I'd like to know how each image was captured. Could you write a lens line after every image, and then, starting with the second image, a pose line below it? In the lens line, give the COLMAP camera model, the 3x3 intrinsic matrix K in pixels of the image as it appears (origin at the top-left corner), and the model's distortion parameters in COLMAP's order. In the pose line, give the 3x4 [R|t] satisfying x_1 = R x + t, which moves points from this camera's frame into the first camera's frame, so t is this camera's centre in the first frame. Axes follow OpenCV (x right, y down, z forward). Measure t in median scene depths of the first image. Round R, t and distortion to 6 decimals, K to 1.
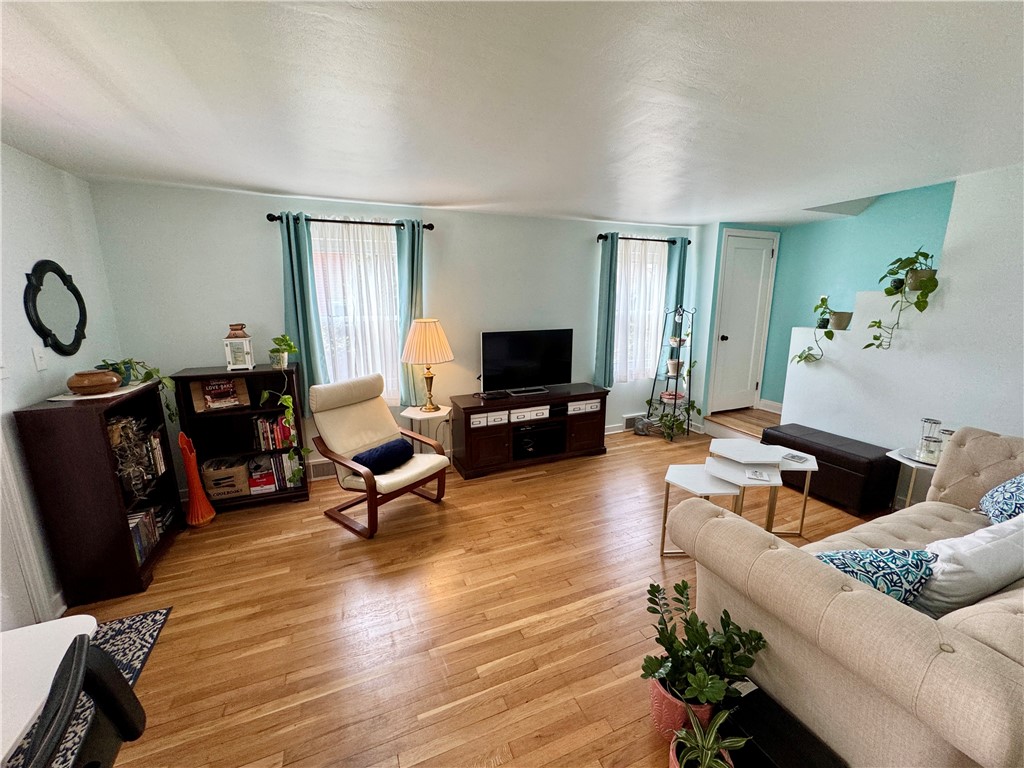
lens RADIAL K [[411.0, 0, 512.0], [0, 411.0, 384.0], [0, 0, 1]] dist [-0.002972, -0.000099]
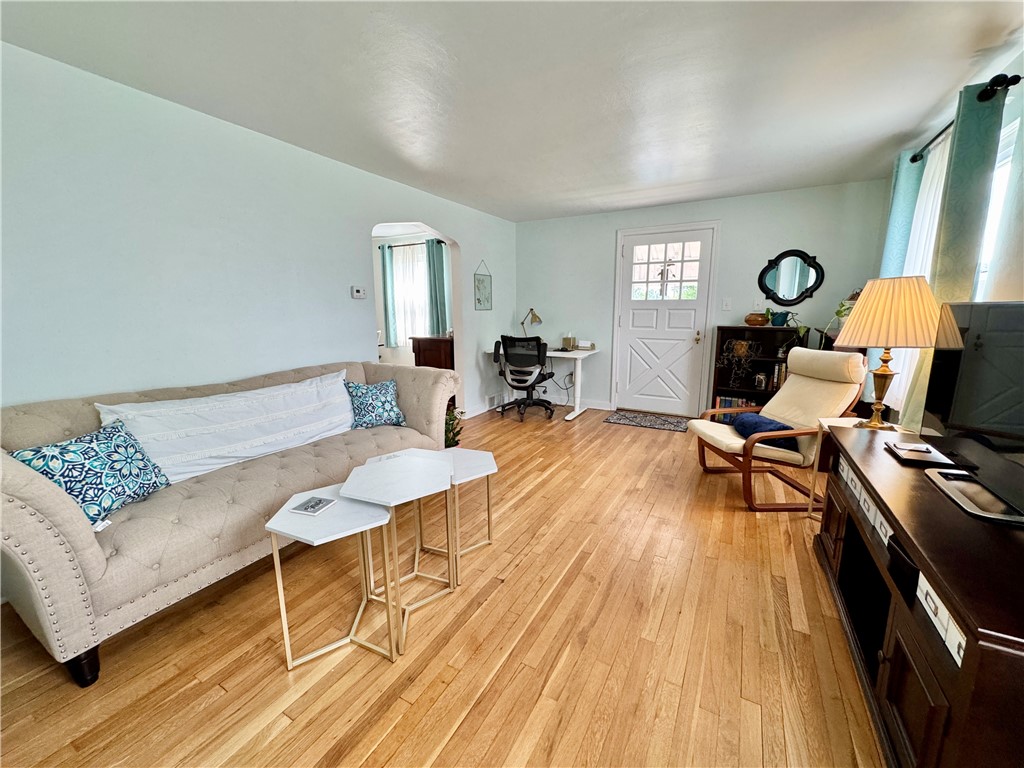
lens RADIAL K [[411.0, 0, 512.0], [0, 411.0, 384.0], [0, 0, 1]] dist [-0.002972, -0.000099]
pose [[-0.798644, 0.113952, -0.590916, 0.928002], [-0.117521, 0.933474, 0.338844, -0.225532], [0.590217, 0.340060, -0.732122, 1.802912]]
